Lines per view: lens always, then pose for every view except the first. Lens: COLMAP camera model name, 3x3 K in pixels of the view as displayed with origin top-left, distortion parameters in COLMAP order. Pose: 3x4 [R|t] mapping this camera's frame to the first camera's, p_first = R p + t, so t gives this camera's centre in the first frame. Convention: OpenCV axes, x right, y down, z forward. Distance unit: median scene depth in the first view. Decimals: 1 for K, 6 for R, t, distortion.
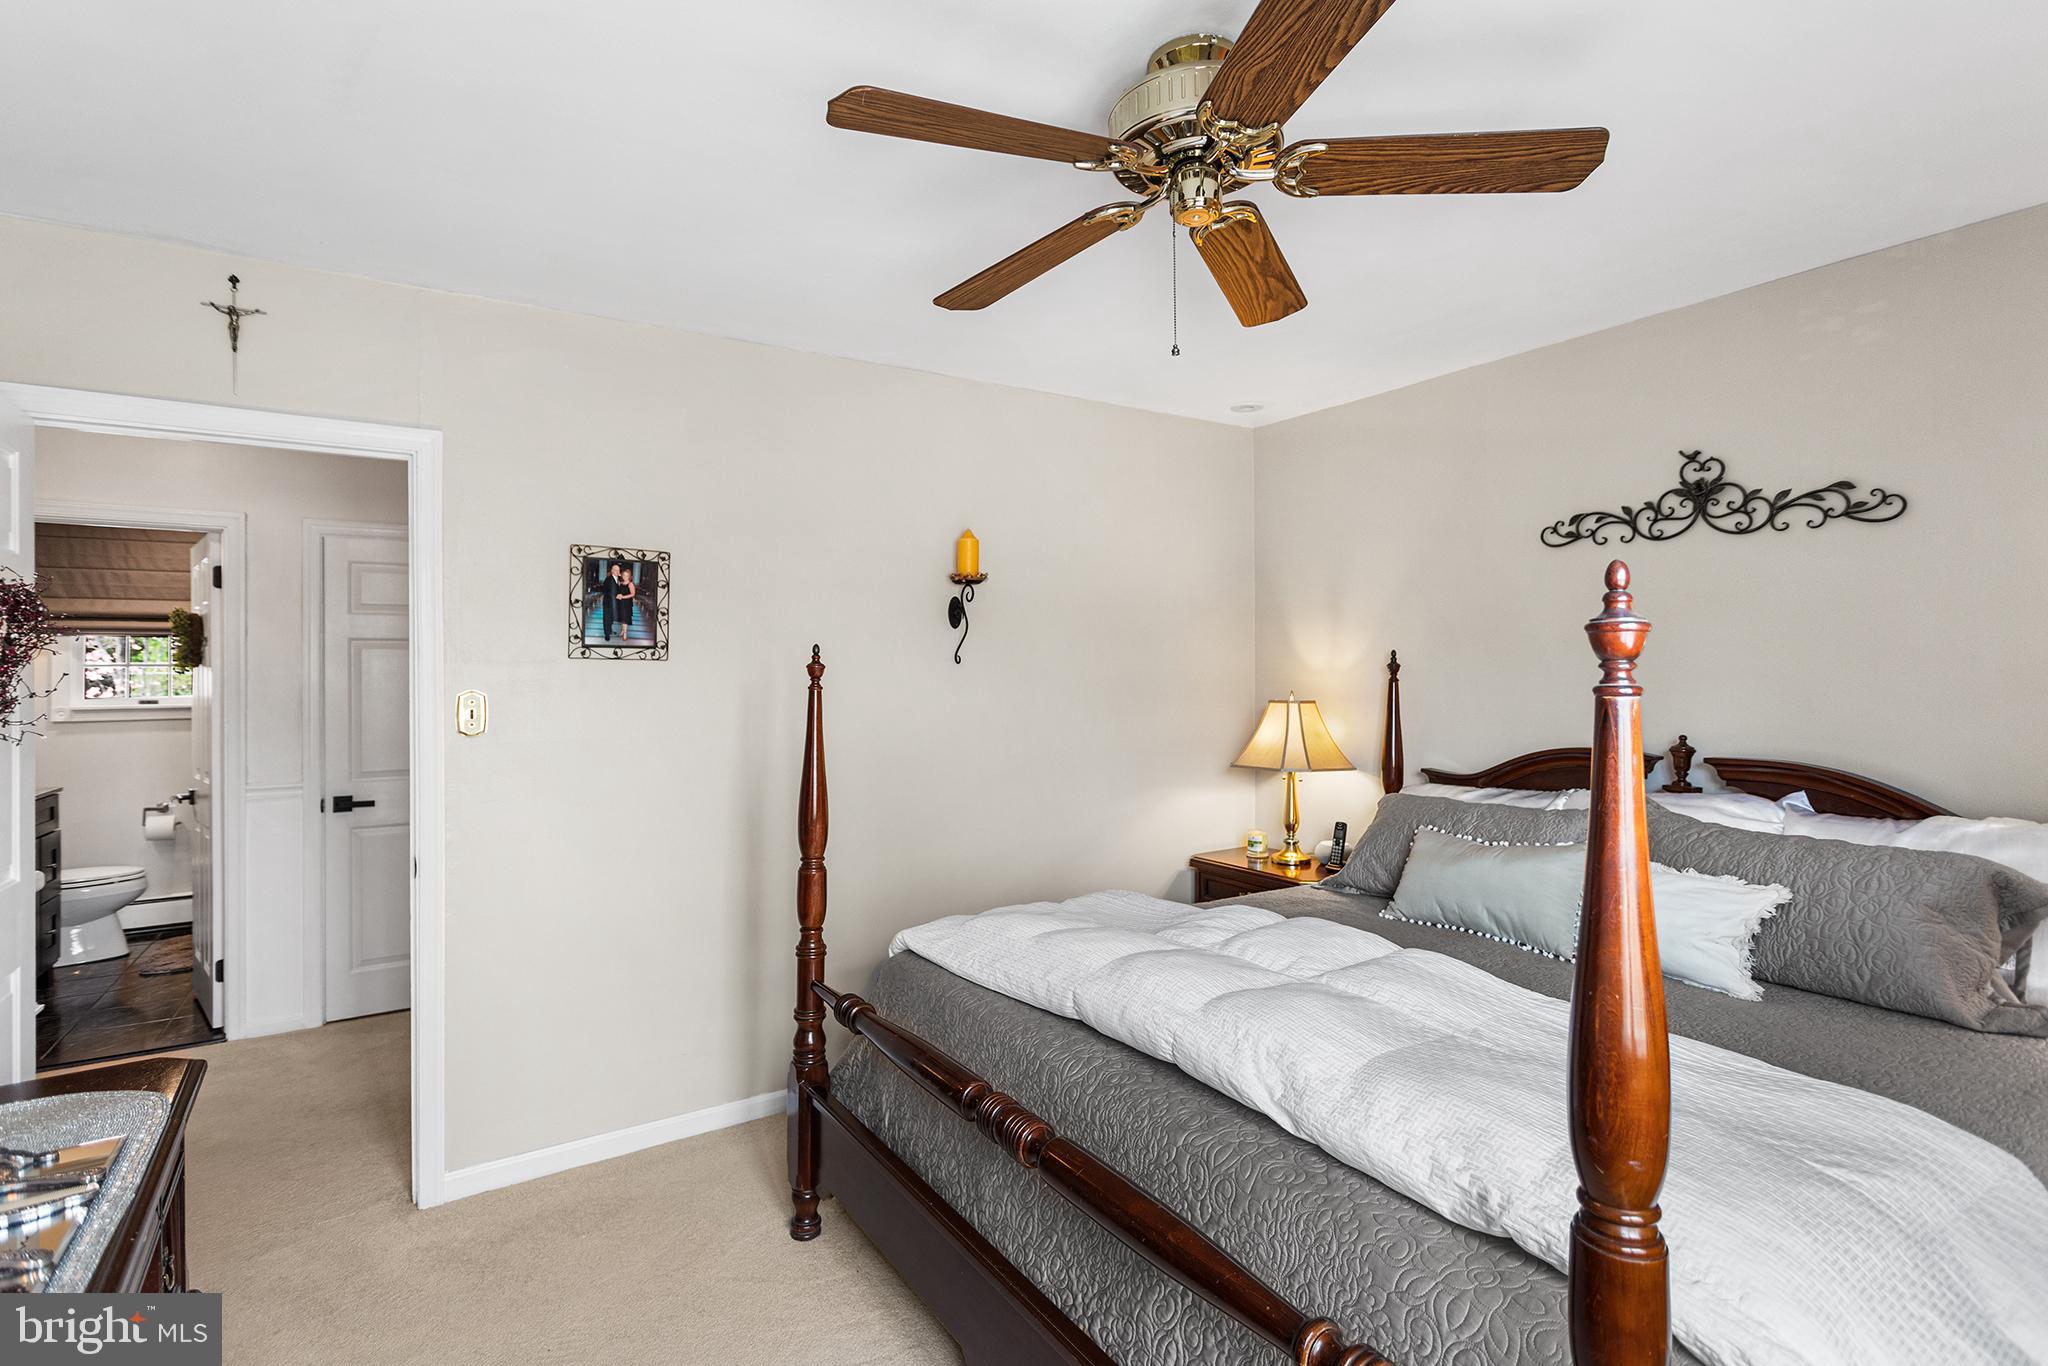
lens RADIAL K [[975.8, 0, 1024.1], [0, 975.8, 673.1], [0, 0, 1]] dist [-0.002093, 0.002406]
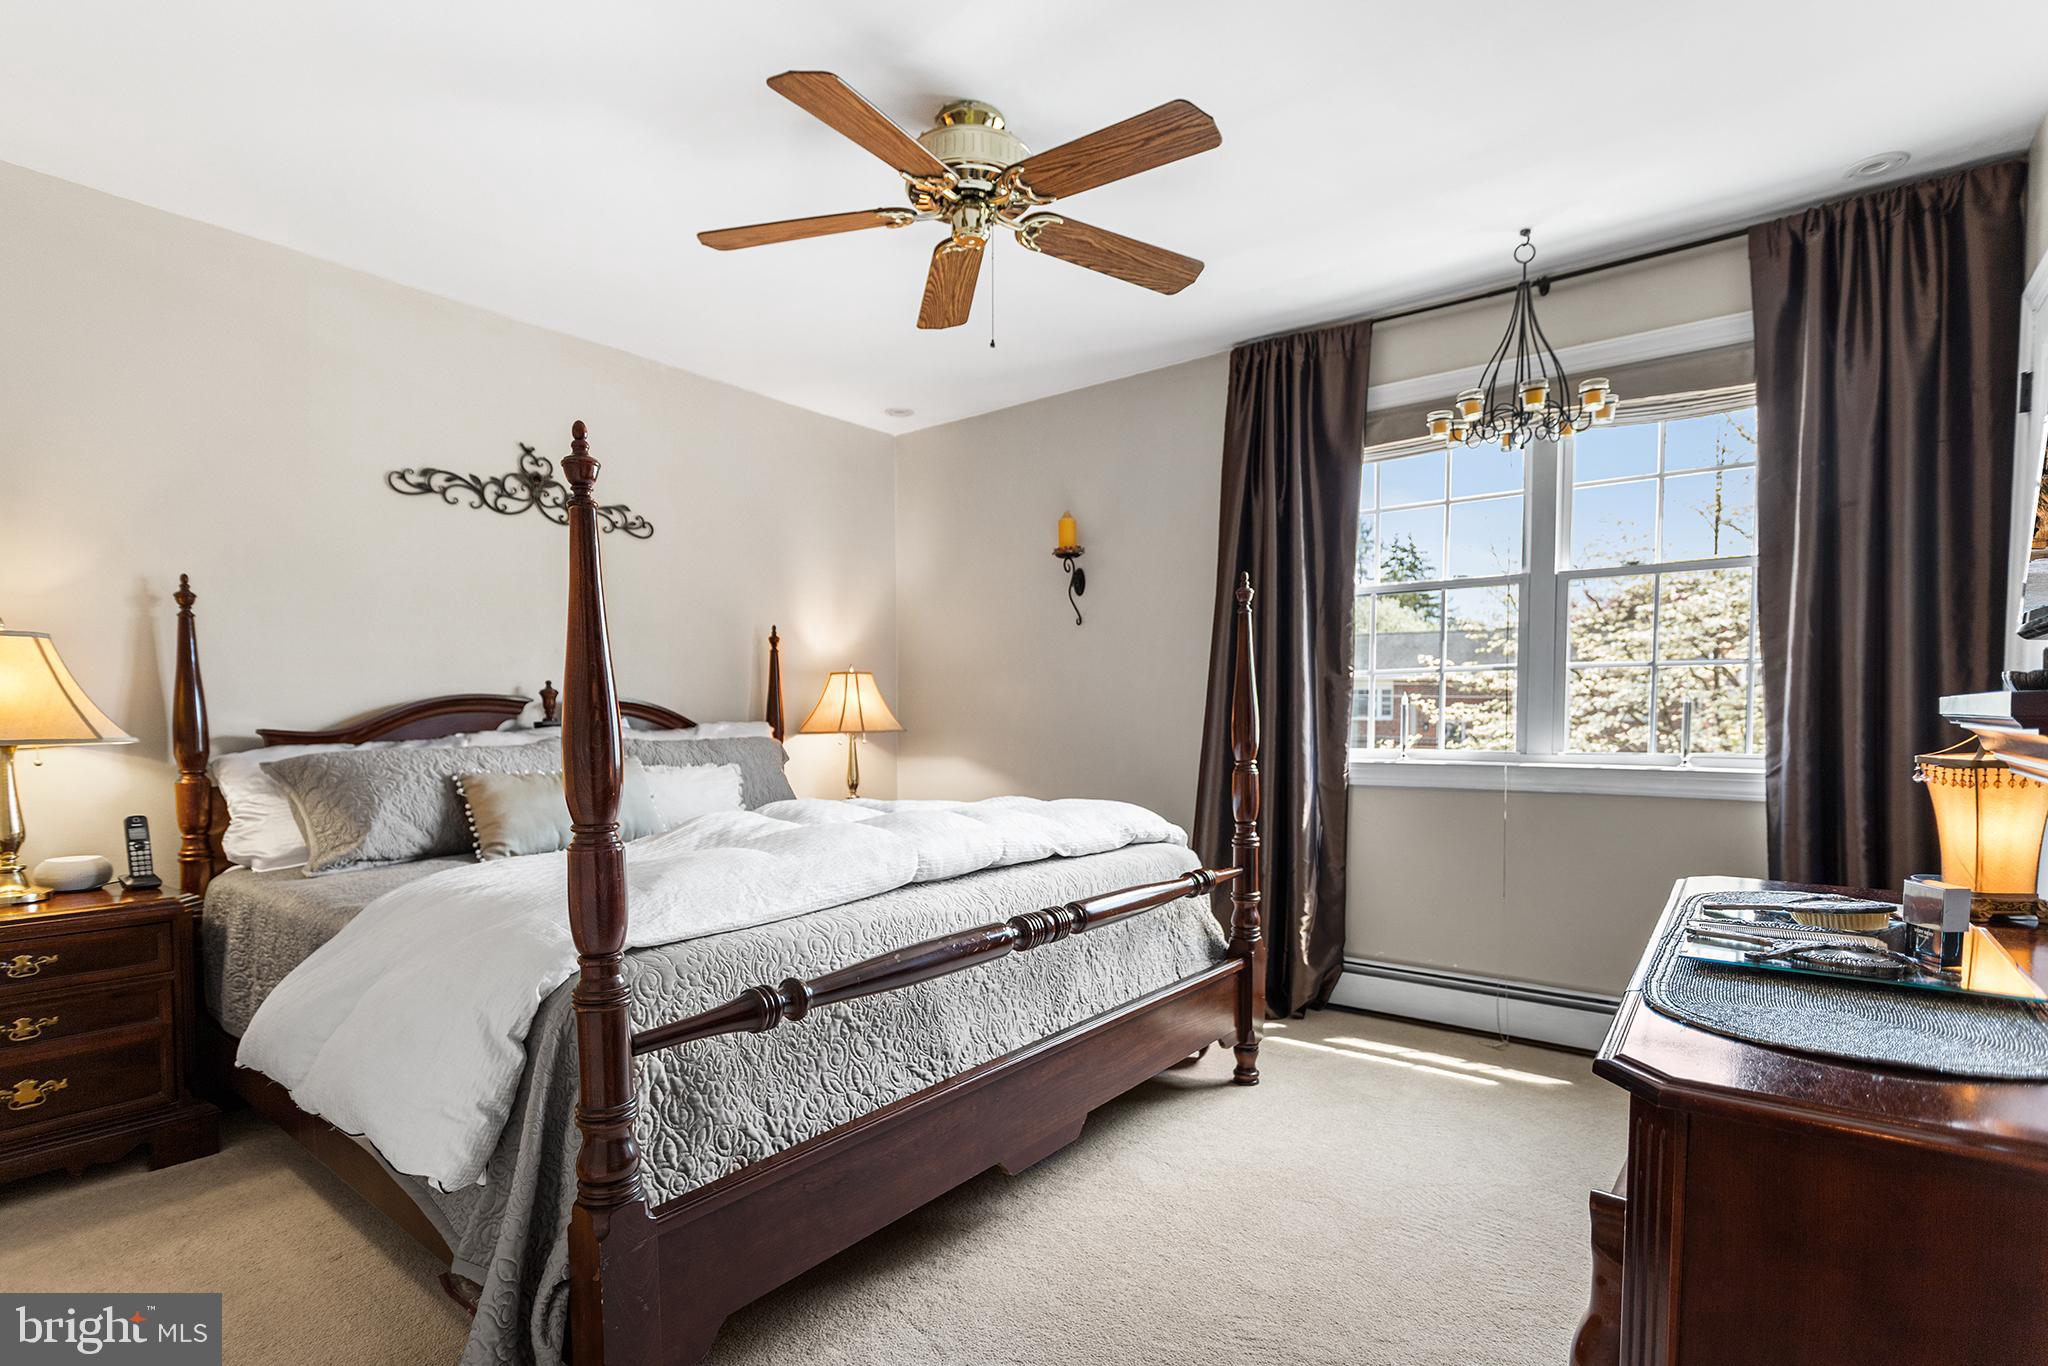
lens RADIAL K [[975.8, 0, 1023.8], [0, 975.8, 701.3], [0, 0, 1]] dist [-0.002093, 0.002406]
pose [[-0.331411, 0.006992, 0.943461, -0.633449], [-0.004842, 0.999947, -0.009112, 0.092422], [-0.943474, -0.007588, -0.331359, 0.797693]]
